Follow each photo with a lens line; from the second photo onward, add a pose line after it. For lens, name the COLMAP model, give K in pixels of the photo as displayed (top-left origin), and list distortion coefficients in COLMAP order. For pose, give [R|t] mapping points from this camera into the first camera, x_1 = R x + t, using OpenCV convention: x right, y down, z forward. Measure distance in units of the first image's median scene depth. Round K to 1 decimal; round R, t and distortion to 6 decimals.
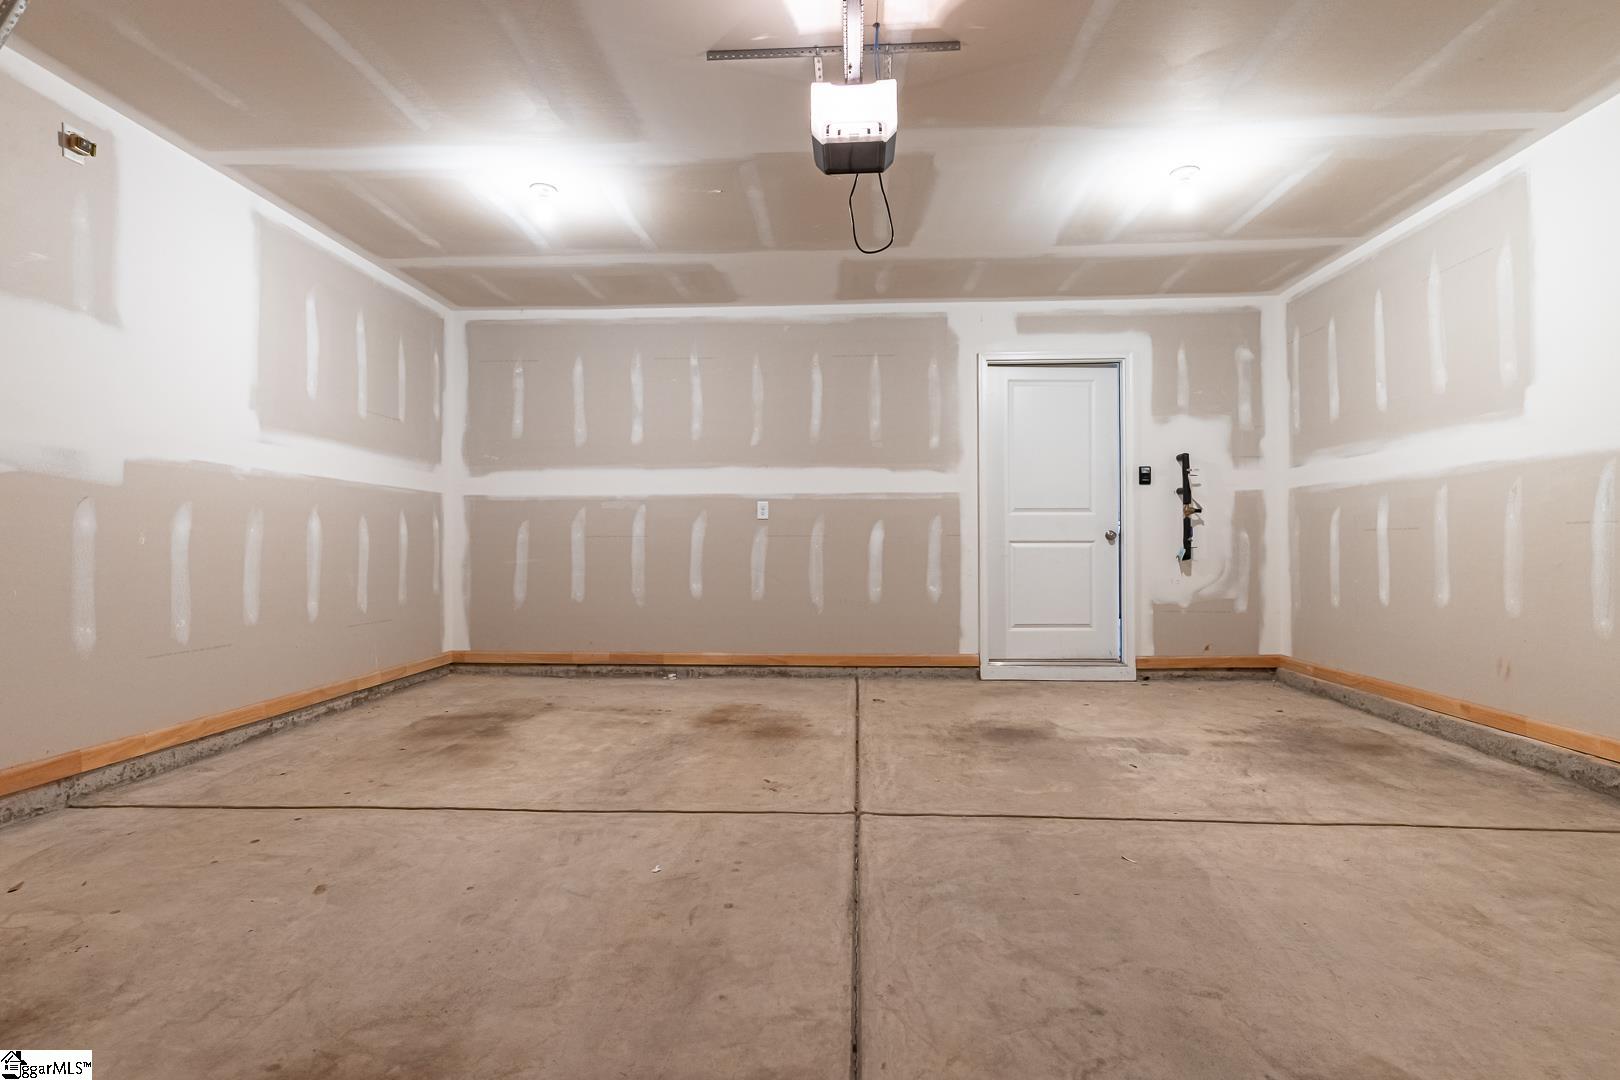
lens RADIAL K [[794.2, 0, 810.0], [0, 794.2, 540.0], [0, 0, 1]] dist [0.000419, 0.000119]
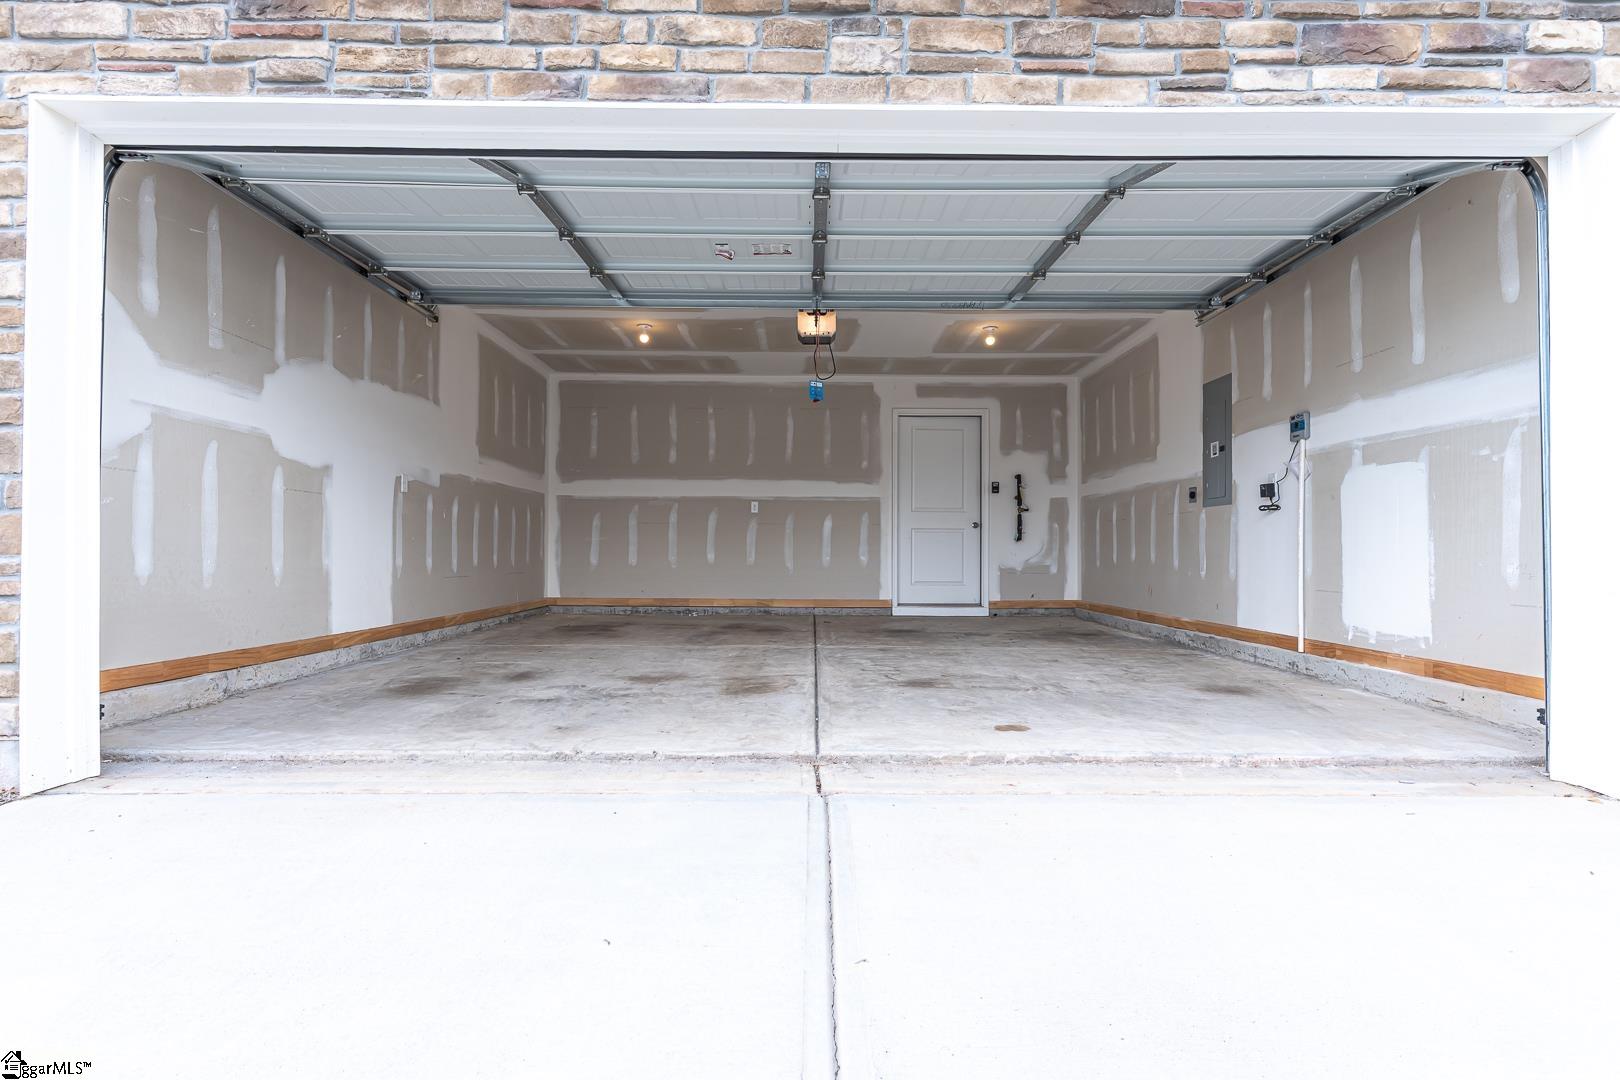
lens RADIAL K [[794.2, 0, 810.0], [0, 794.2, 540.0], [0, 0, 1]] dist [0.000419, 0.000119]
pose [[0.998745, 0.008493, 0.049366, -0.028447], [-0.008041, 0.999924, -0.009361, 0.041599], [-0.049442, 0.008952, 0.998737, -0.573868]]
